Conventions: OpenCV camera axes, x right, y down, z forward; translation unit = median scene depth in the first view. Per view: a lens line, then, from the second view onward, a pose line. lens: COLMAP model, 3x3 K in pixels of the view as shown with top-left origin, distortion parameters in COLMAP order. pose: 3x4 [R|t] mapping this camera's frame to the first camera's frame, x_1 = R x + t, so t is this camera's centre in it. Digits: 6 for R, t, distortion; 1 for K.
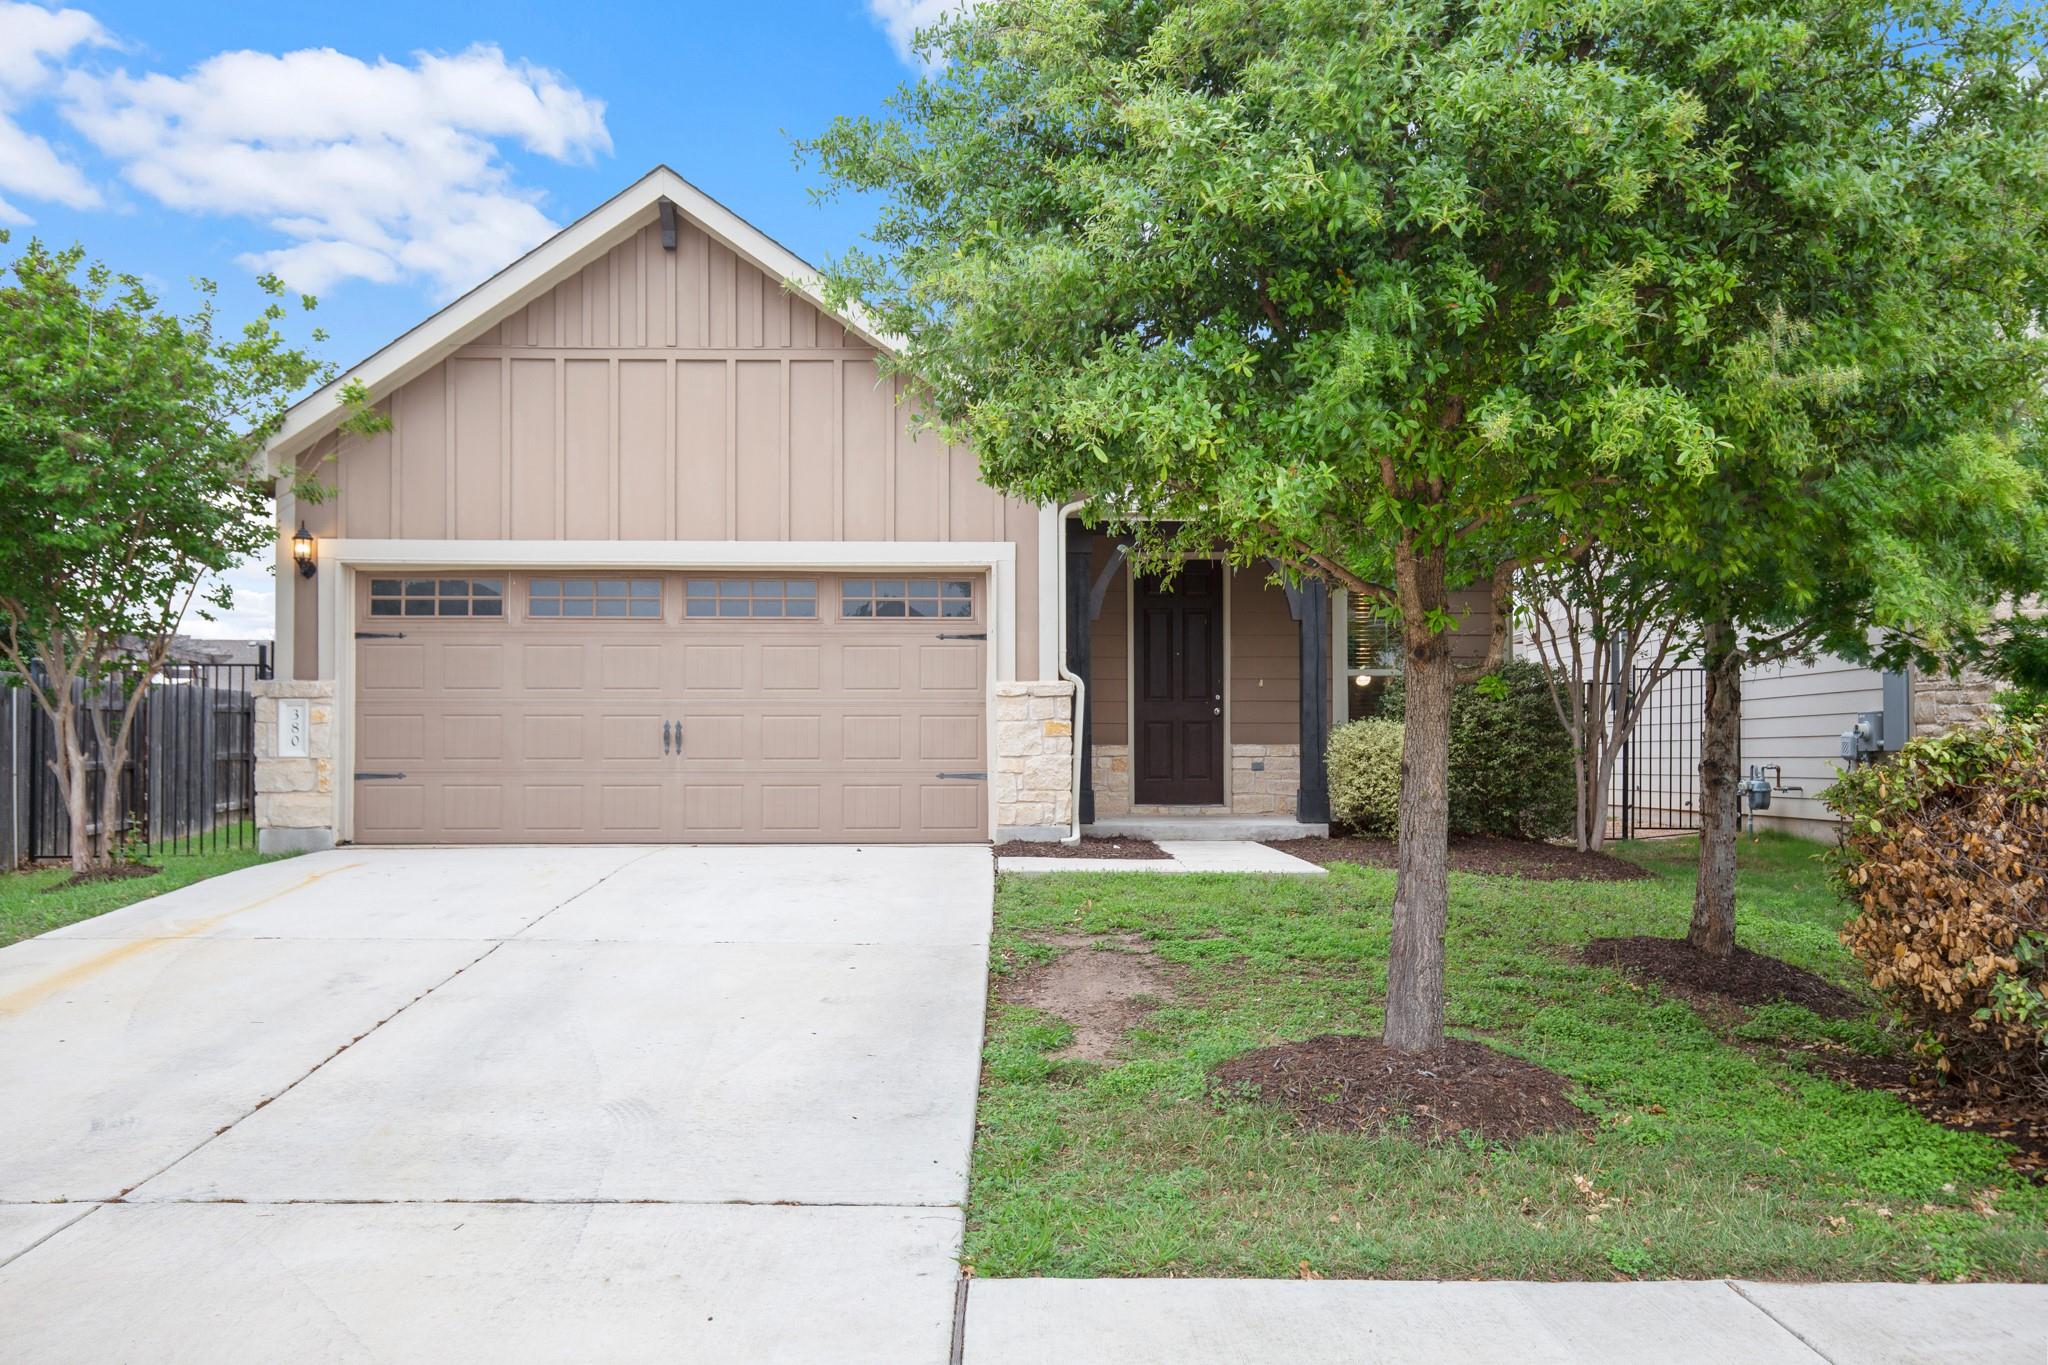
lens RADIAL K [[1647.1, 0, 1022.7], [0, 1647.1, 679.5], [0, 0, 1]] dist [0.069988, 0.000724]
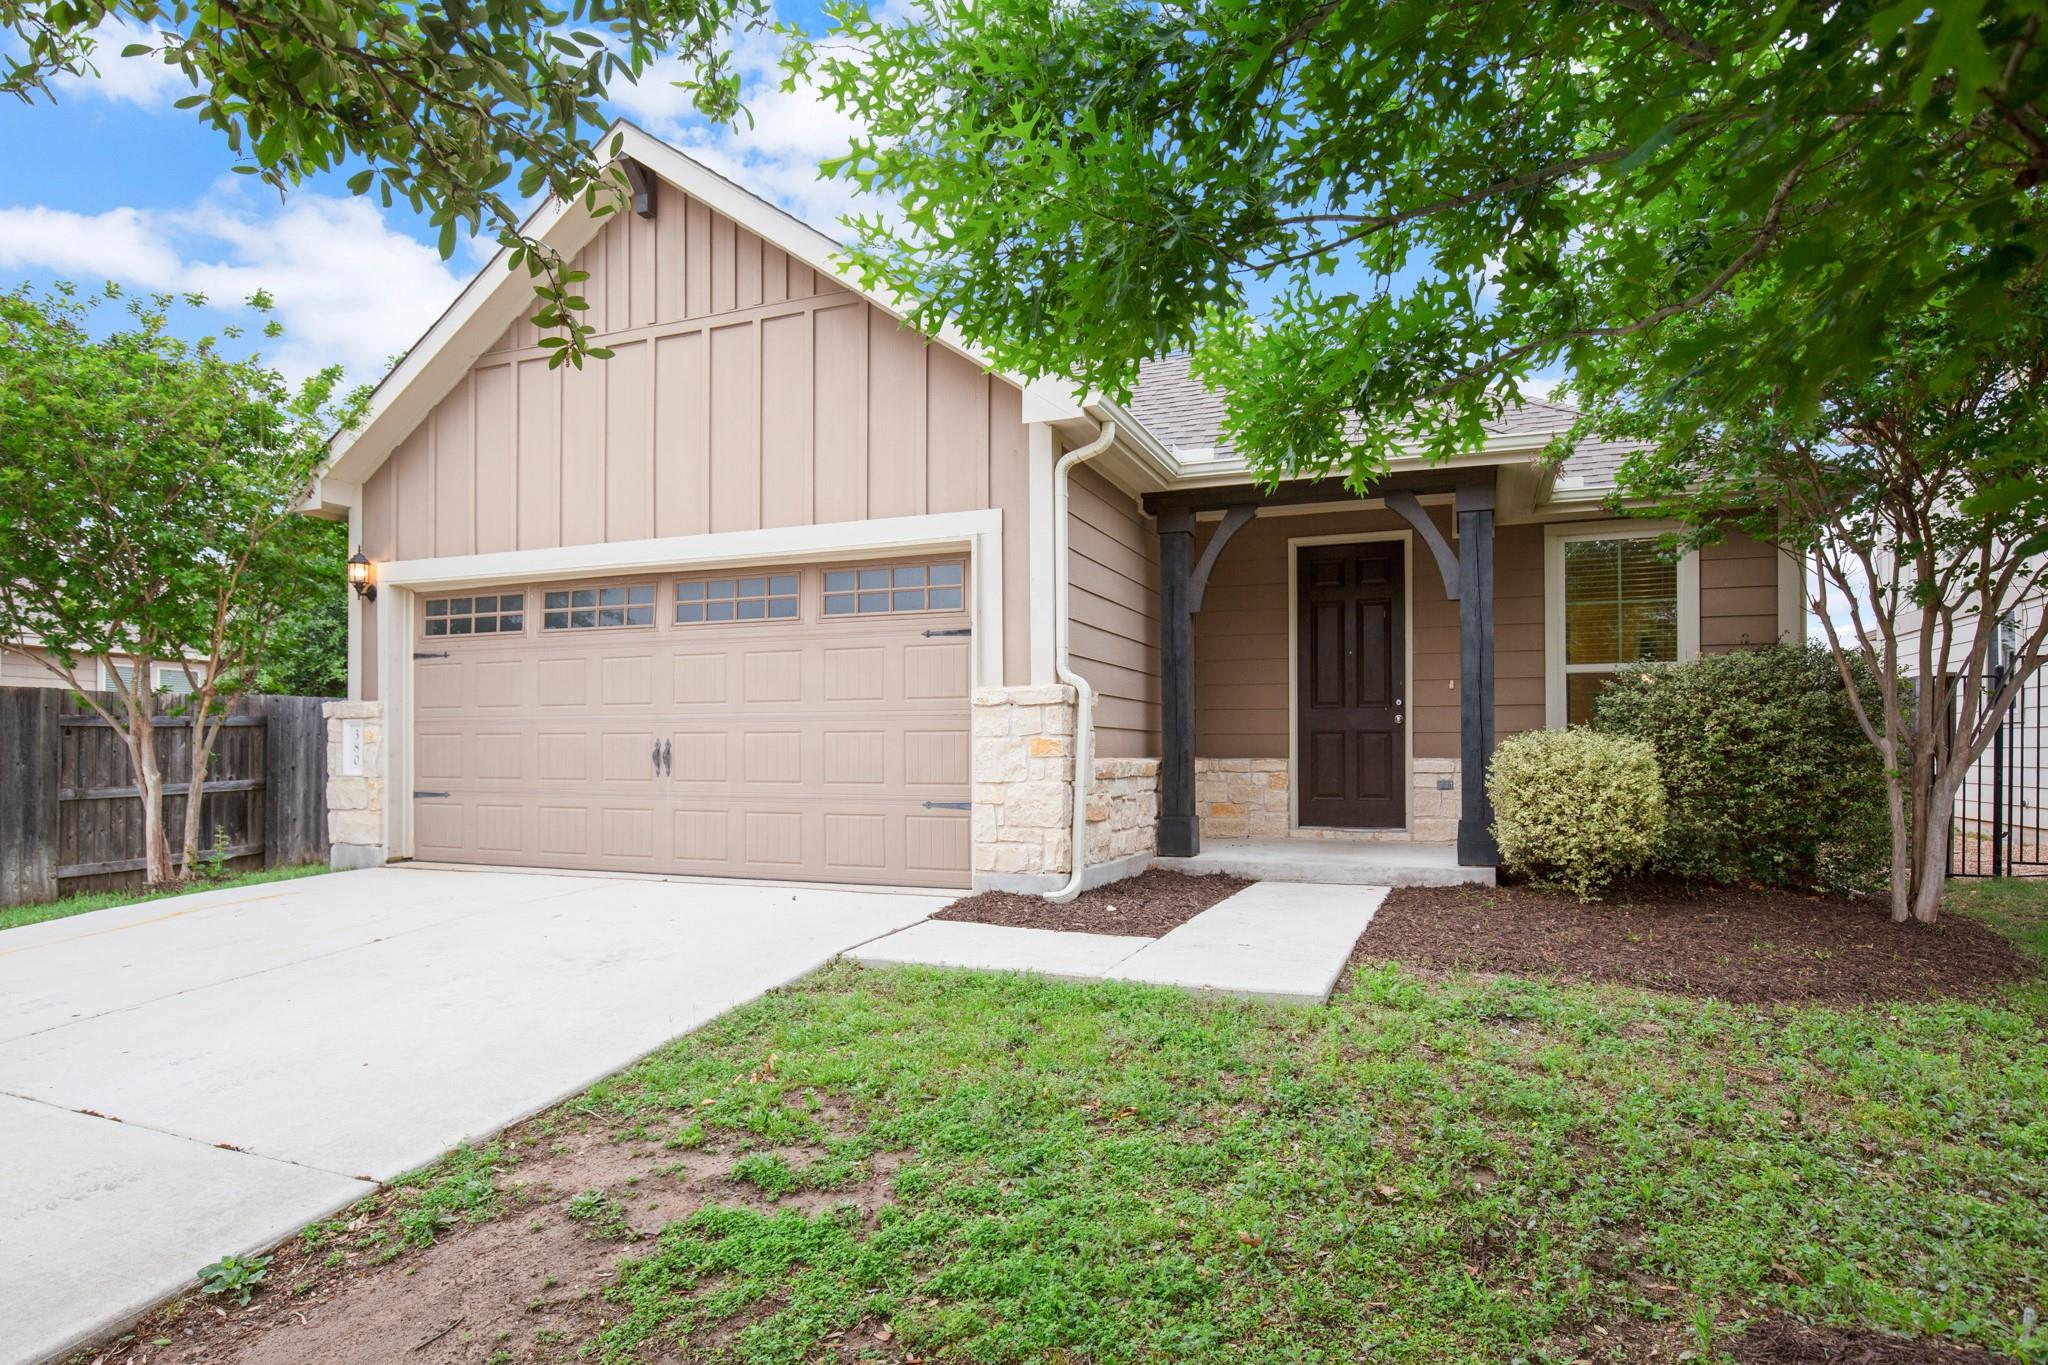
lens RADIAL K [[1100.5, 0, 1025.9], [0, 1100.5, 703.5], [0, 0, 1]] dist [0.013046, 0.001169]
pose [[0.929434, -0.017180, -0.368588, 0.195137], [0.018518, 0.999829, 0.000092, 0.009386], [0.368523, -0.006911, 0.929593, 0.509777]]
